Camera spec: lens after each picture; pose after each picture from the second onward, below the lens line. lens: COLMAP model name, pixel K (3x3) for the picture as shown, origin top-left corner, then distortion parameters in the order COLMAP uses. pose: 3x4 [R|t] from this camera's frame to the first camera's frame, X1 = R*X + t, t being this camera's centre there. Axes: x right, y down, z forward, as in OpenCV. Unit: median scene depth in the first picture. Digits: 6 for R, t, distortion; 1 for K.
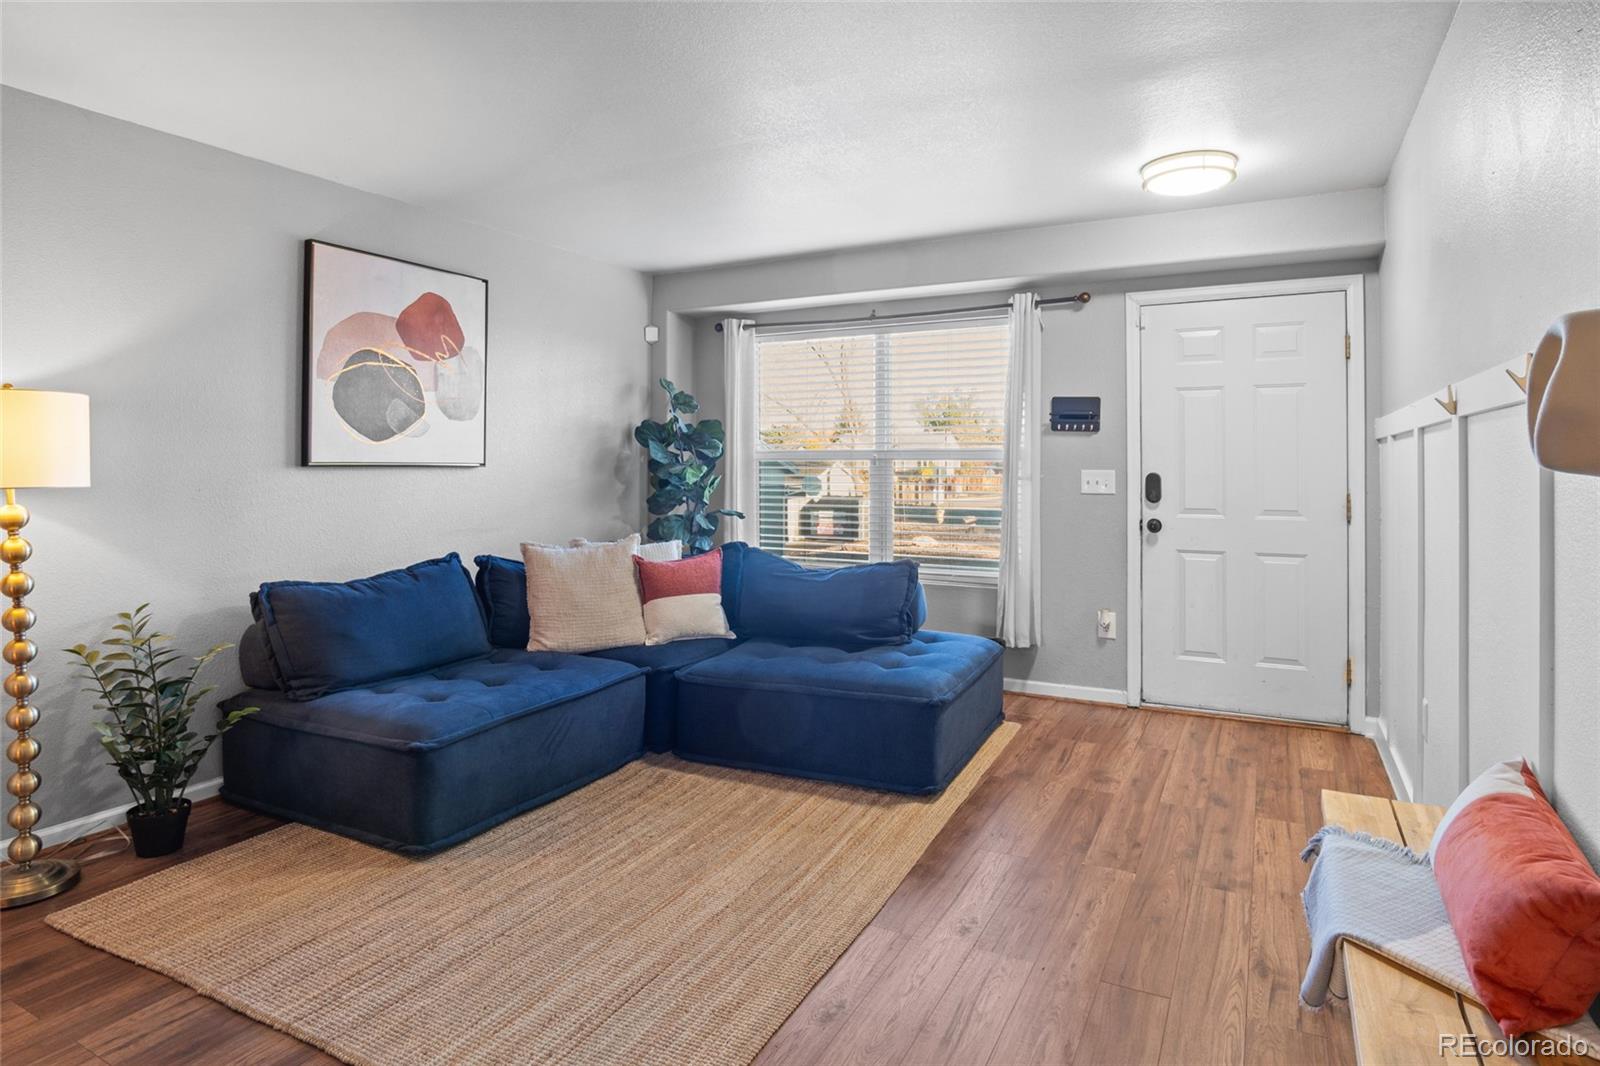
lens RADIAL K [[868.5, 0, 796.2], [0, 868.5, 468.3], [0, 0, 1]] dist [-0.005216, -0.000367]
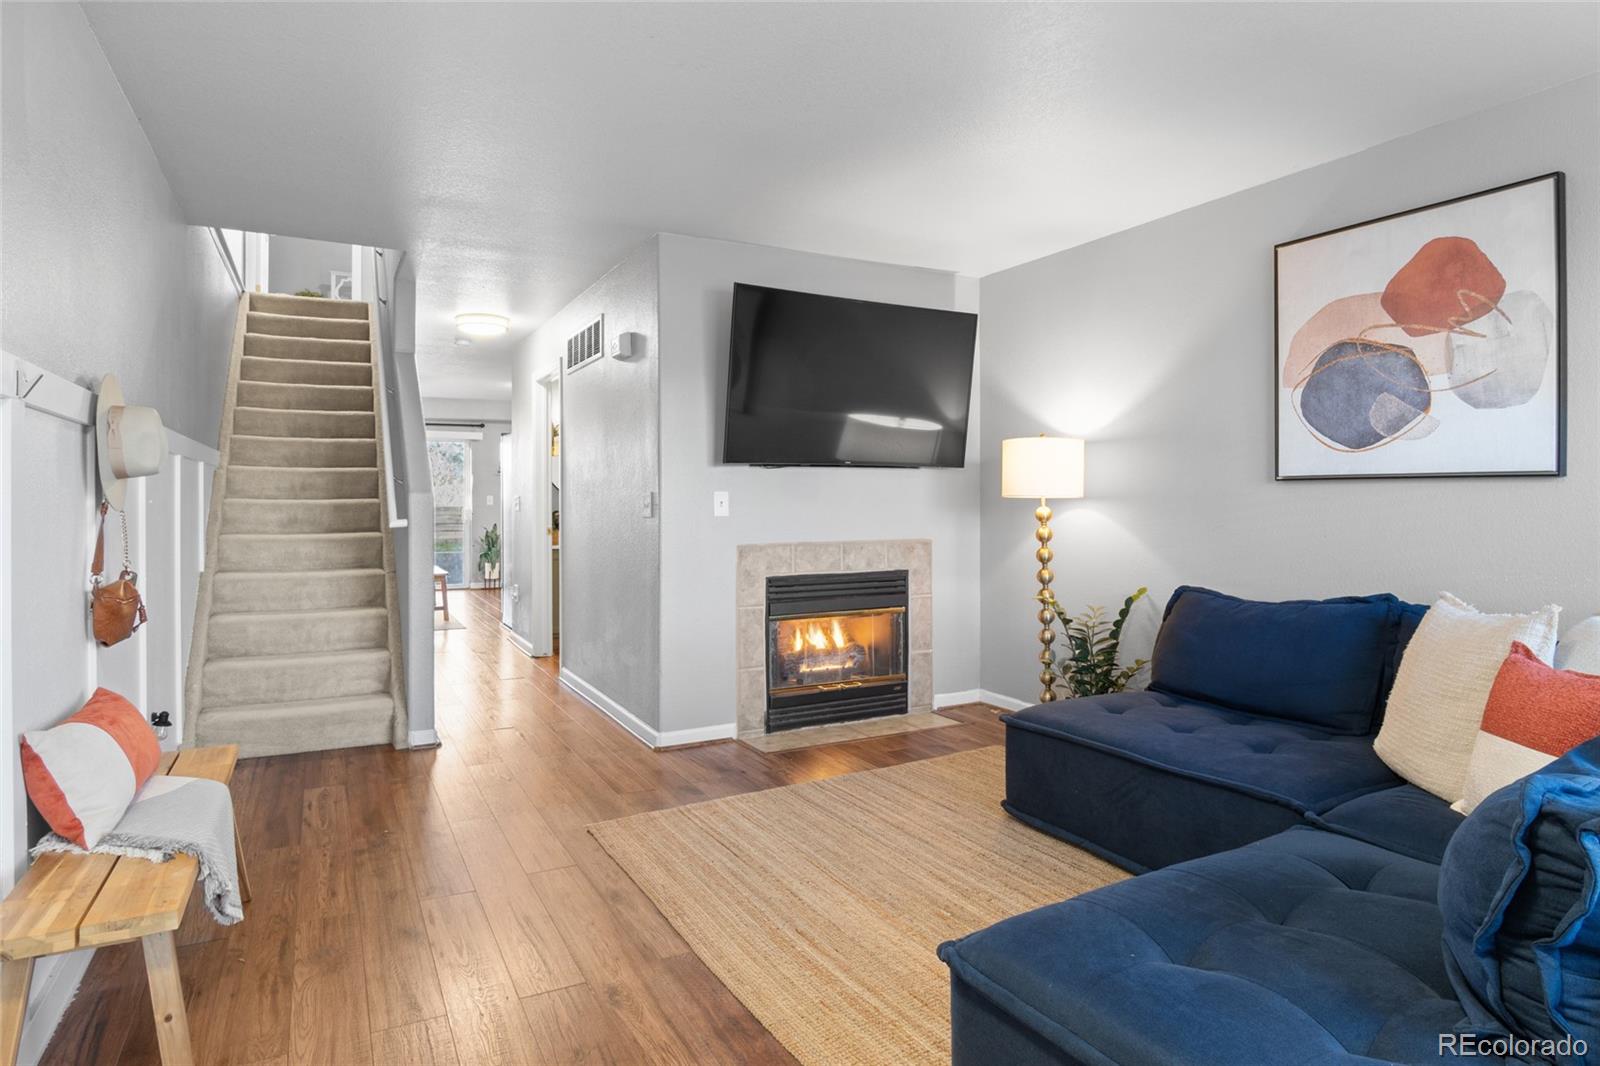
lens RADIAL K [[886.6, 0, 788.6], [0, 886.6, 490.2], [0, 0, 1]] dist [-0.035968, 0.009064]
pose [[-0.550655, -0.008447, -0.834690, 0.539573], [-0.000186, 0.999950, -0.009996, 0.017995], [0.834733, -0.005350, -0.550629, 1.045498]]
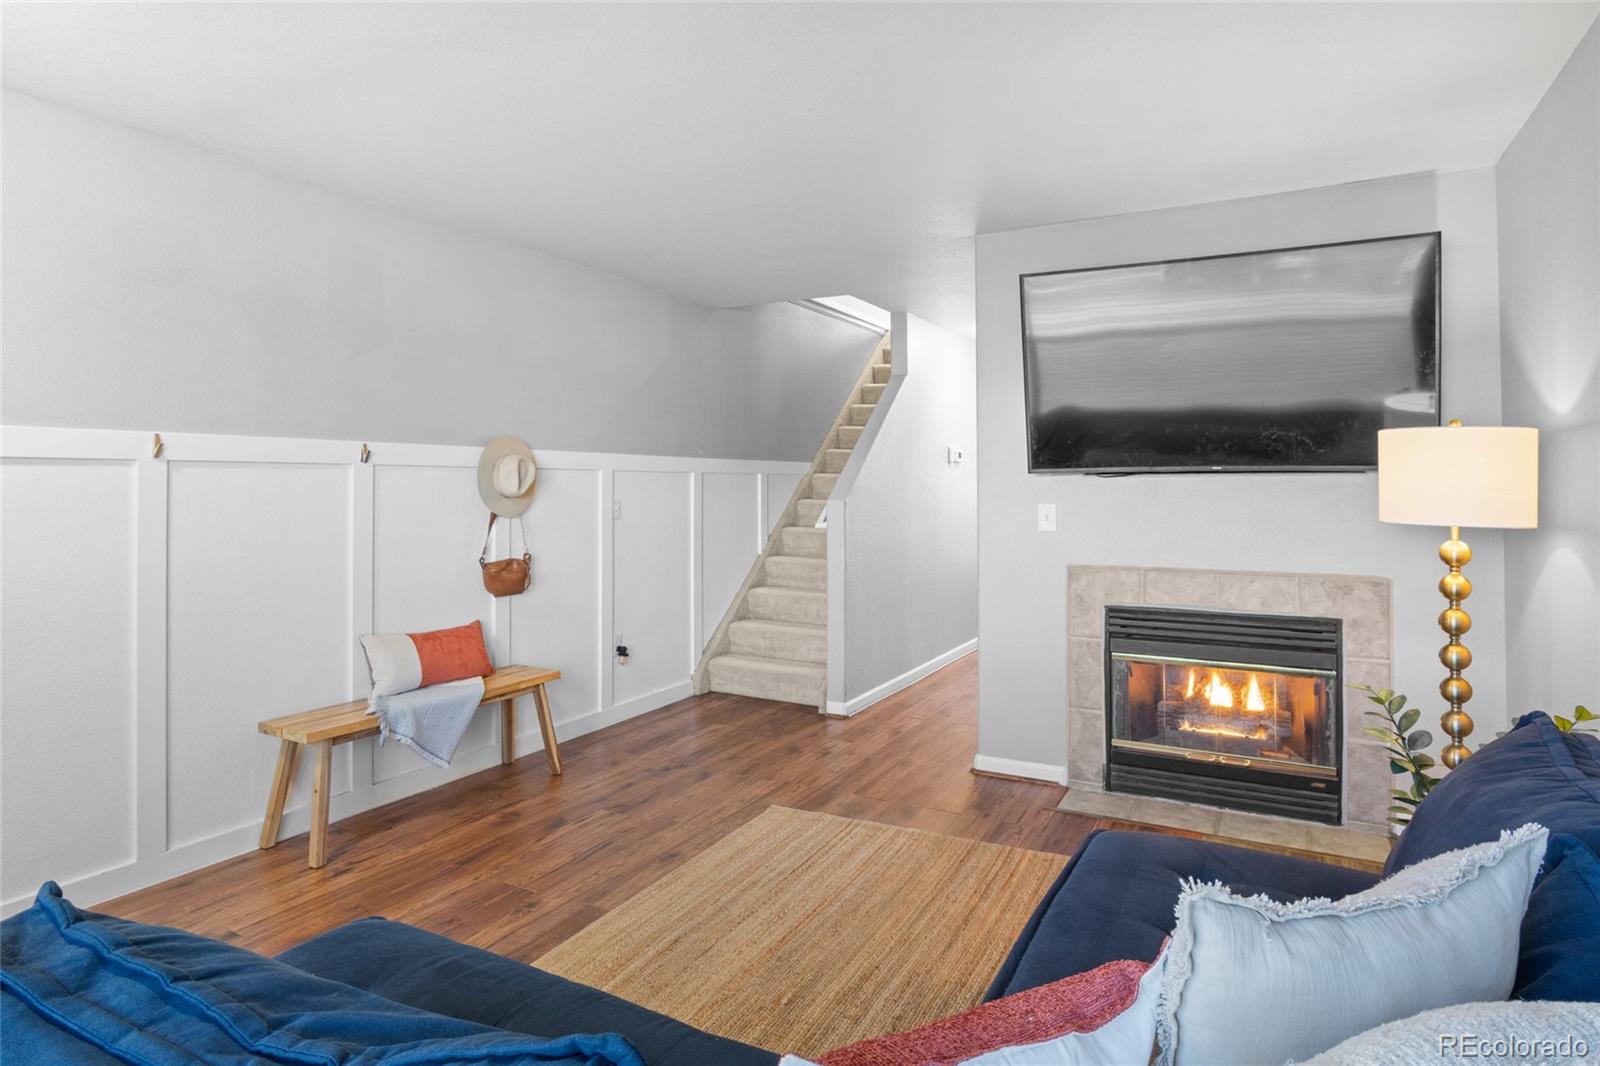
lens RADIAL K [[886.6, 0, 788.6], [0, 886.6, 490.2], [0, 0, 1]] dist [-0.035968, 0.009064]
pose [[-0.999959, -0.001259, 0.008977, -0.096915], [-0.001179, 0.999960, 0.008910, -0.016013], [-0.008988, 0.008899, -0.999920, 1.365216]]
